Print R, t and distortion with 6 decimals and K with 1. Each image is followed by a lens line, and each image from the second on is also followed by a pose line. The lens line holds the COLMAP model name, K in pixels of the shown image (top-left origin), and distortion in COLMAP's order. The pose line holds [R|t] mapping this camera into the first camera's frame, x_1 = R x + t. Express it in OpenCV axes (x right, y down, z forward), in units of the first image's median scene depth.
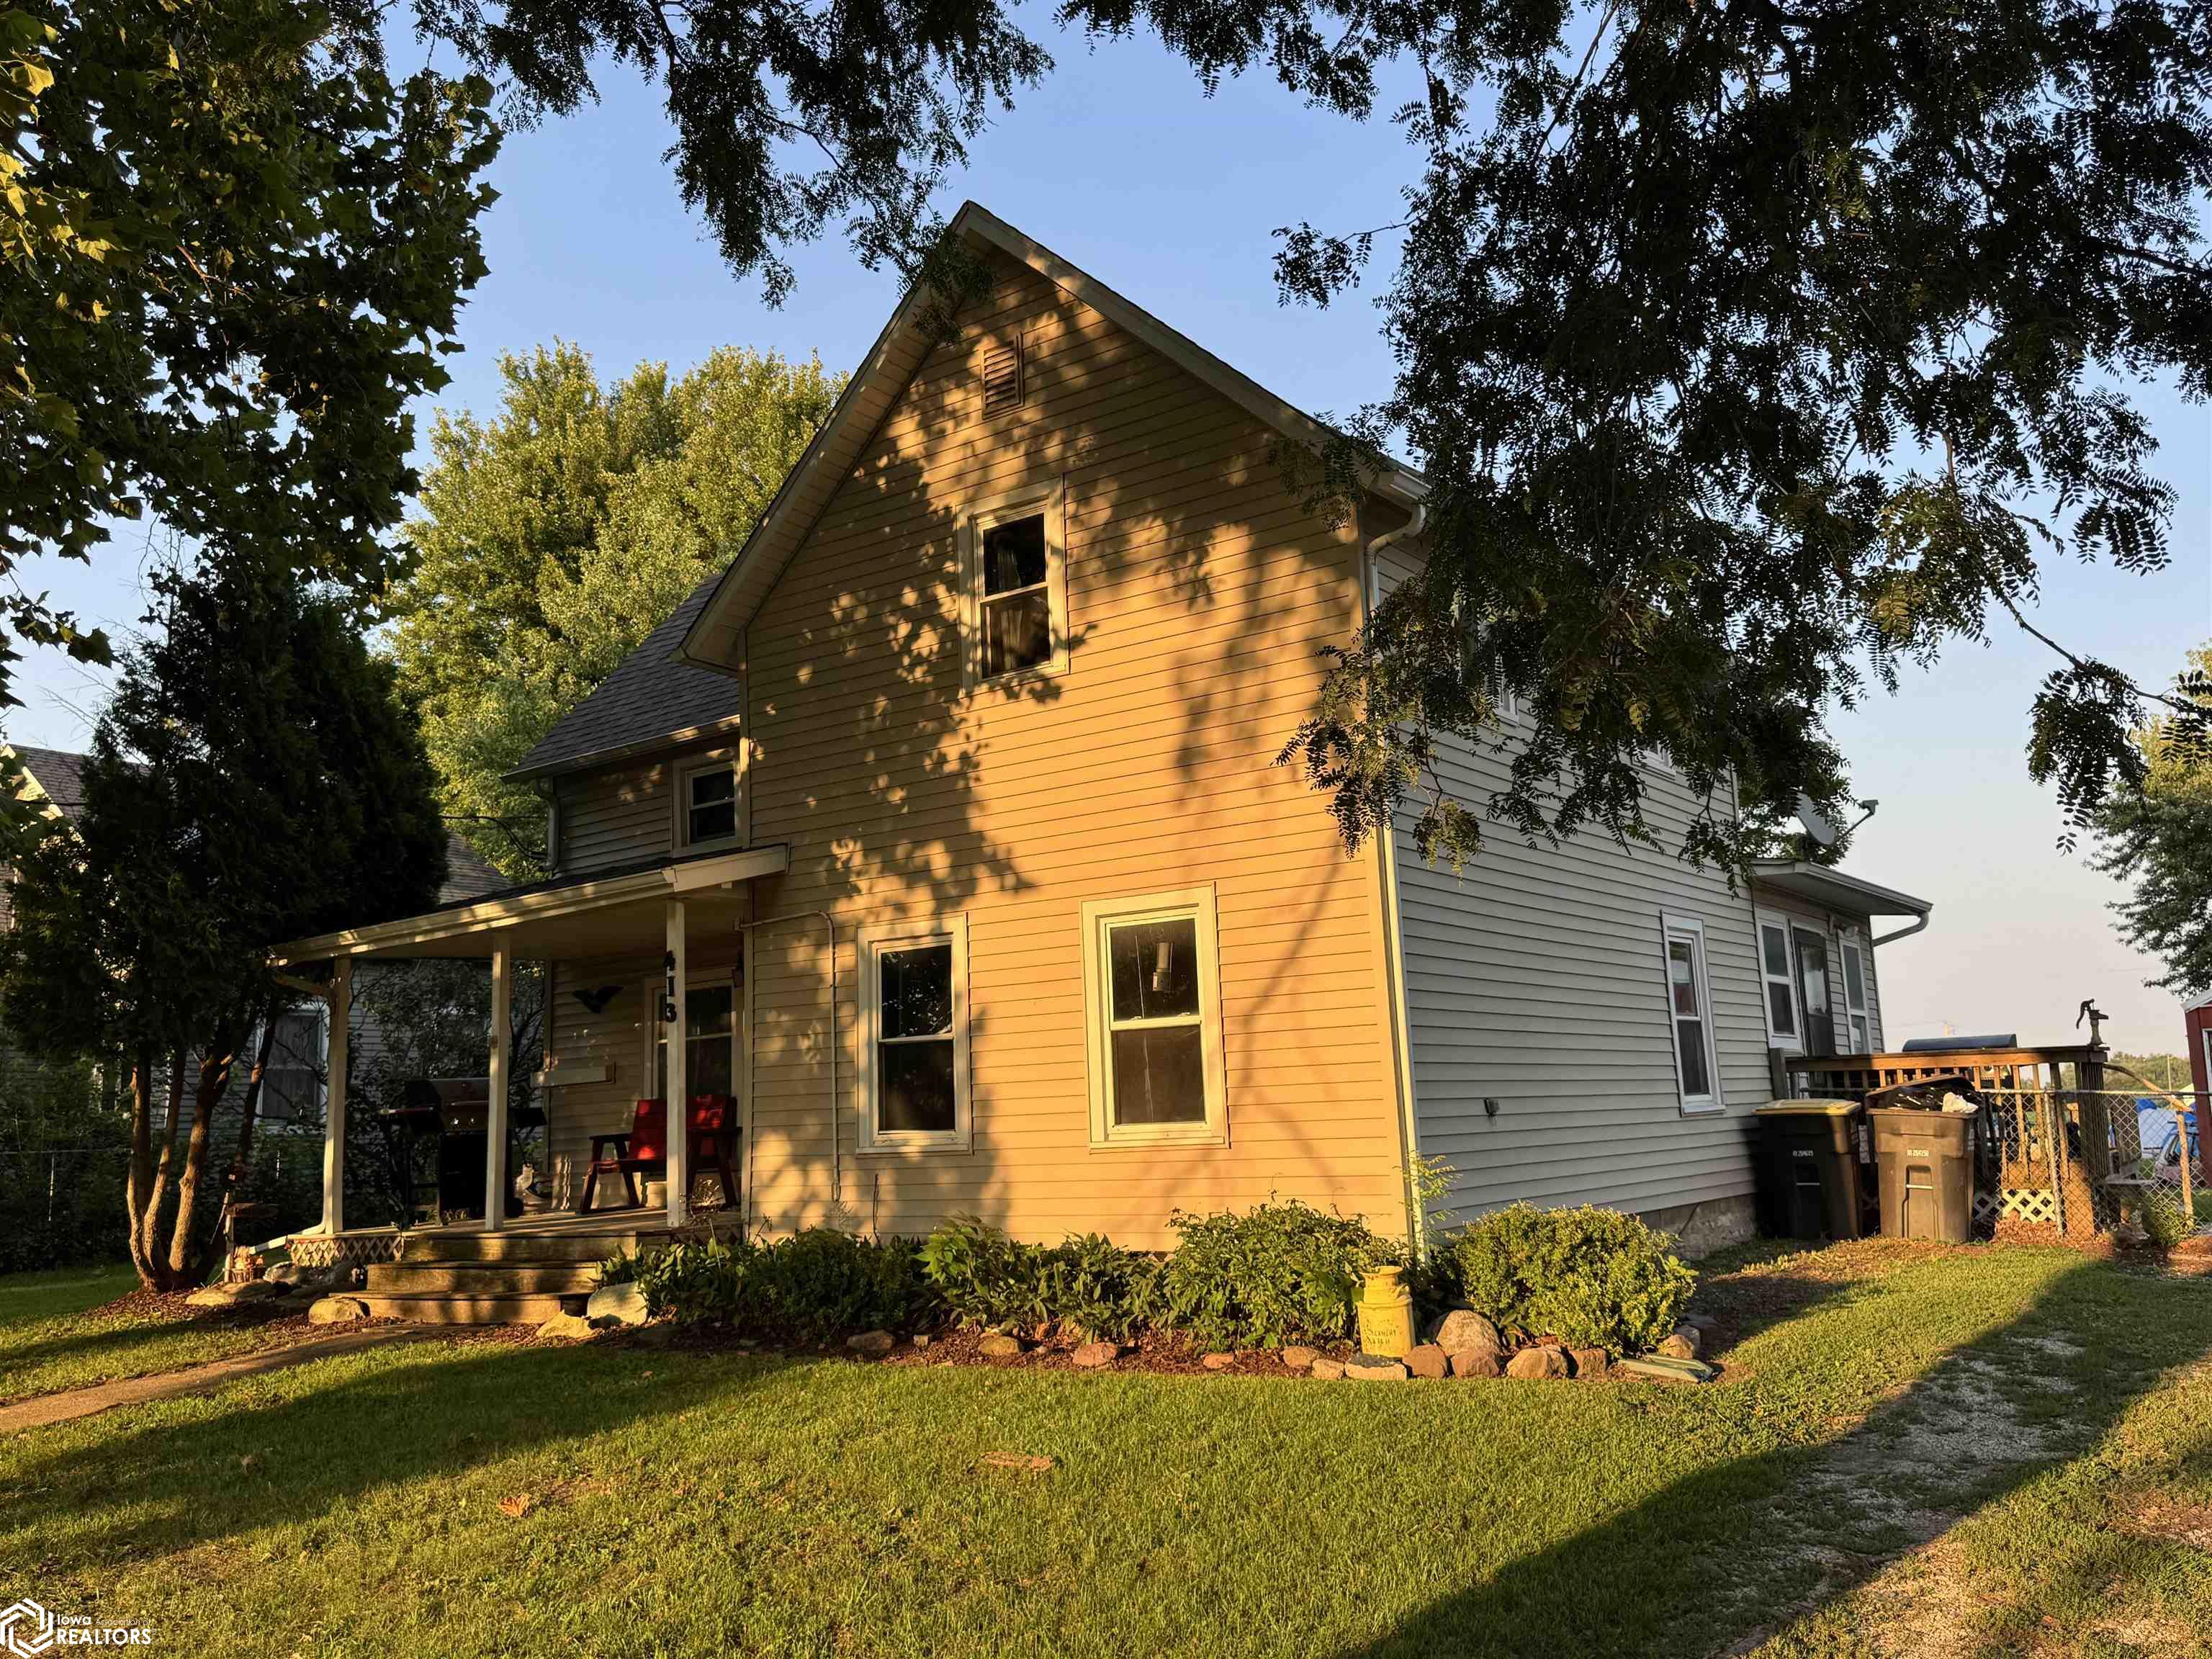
lens RADIAL K [[1834.8, 0, 1113.9], [0, 1834.8, 843.5], [0, 0, 1]] dist [0.076608, -0.051494]
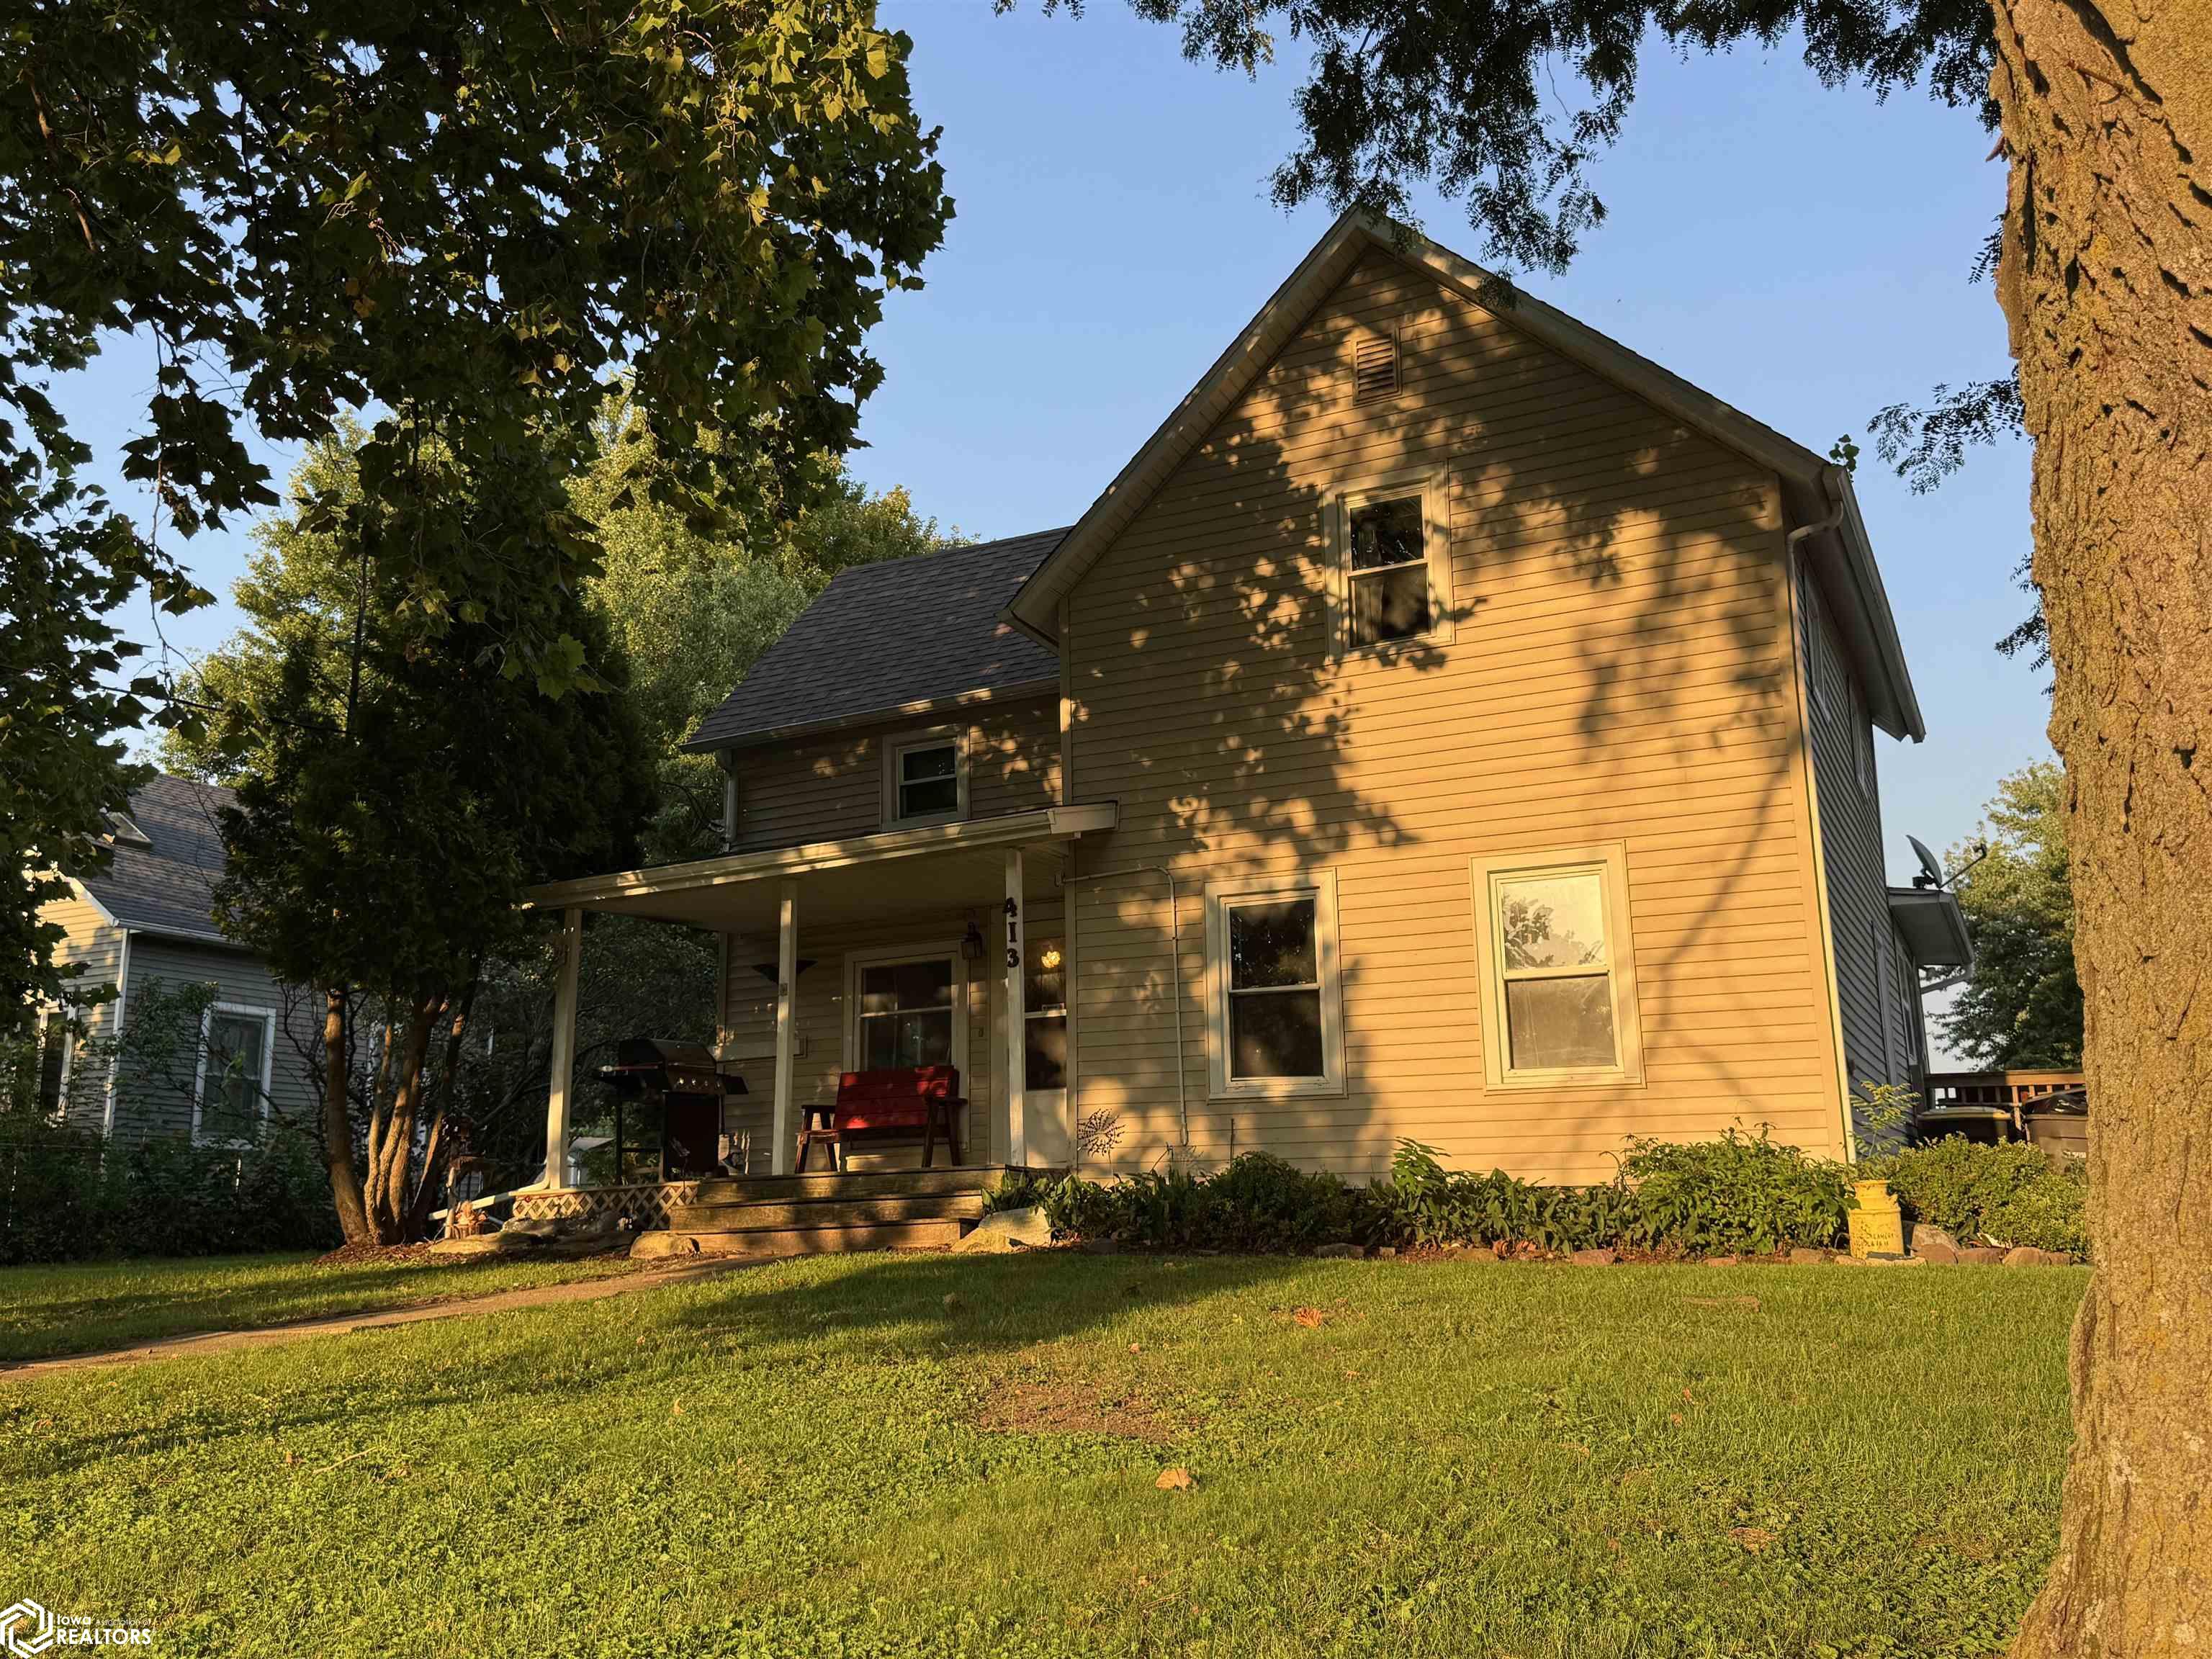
lens RADIAL K [[1879.9, 0, 1104.3], [0, 1879.9, 832.1], [0, 0, 1]] dist [0.129433, -0.006091]
pose [[0.986631, 0.057455, 0.152509, -0.366593], [-0.047694, 0.996618, -0.066911, 0.093844], [-0.155837, 0.058743, 0.986034, -0.034125]]
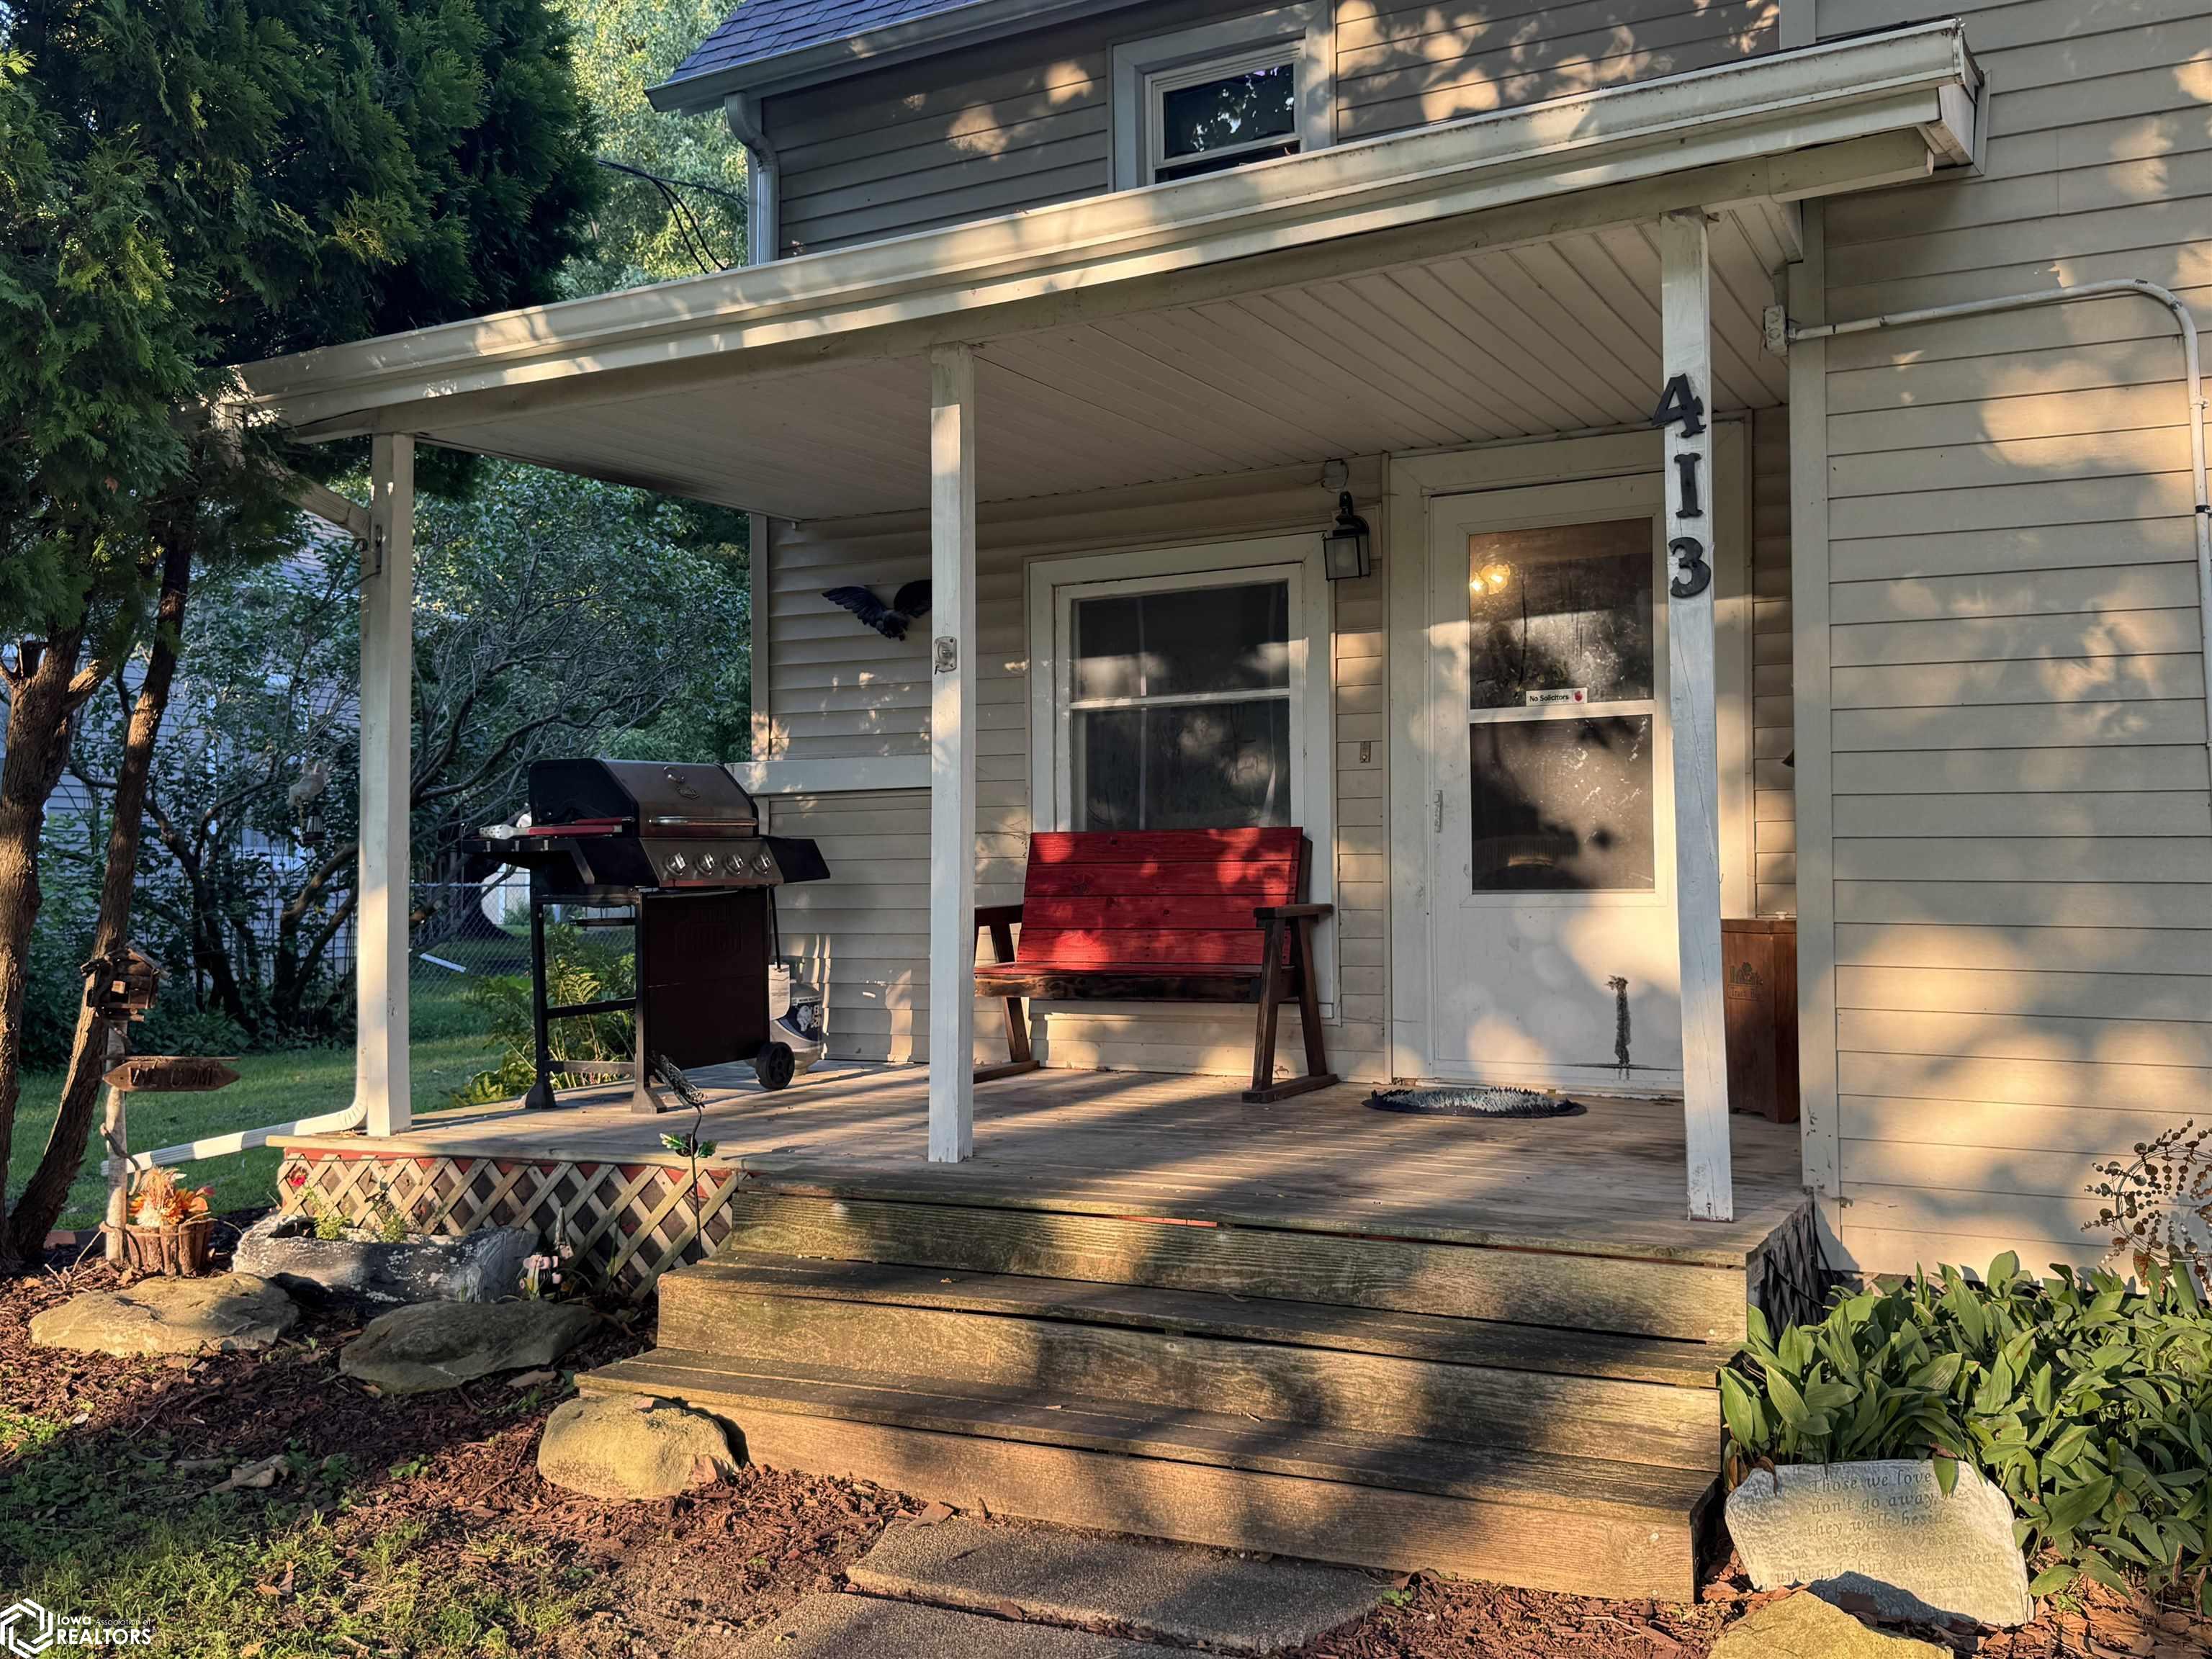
lens RADIAL K [[2005.6, 0, 1102.0], [0, 2005.6, 830.7], [0, 0, 1]] dist [0.089467, 0.000000]
pose [[0.988252, 0.037713, 0.148104, -0.408765], [-0.055569, 0.991416, 0.118347, 0.106039], [-0.142369, -0.125186, 0.981865, 0.687207]]
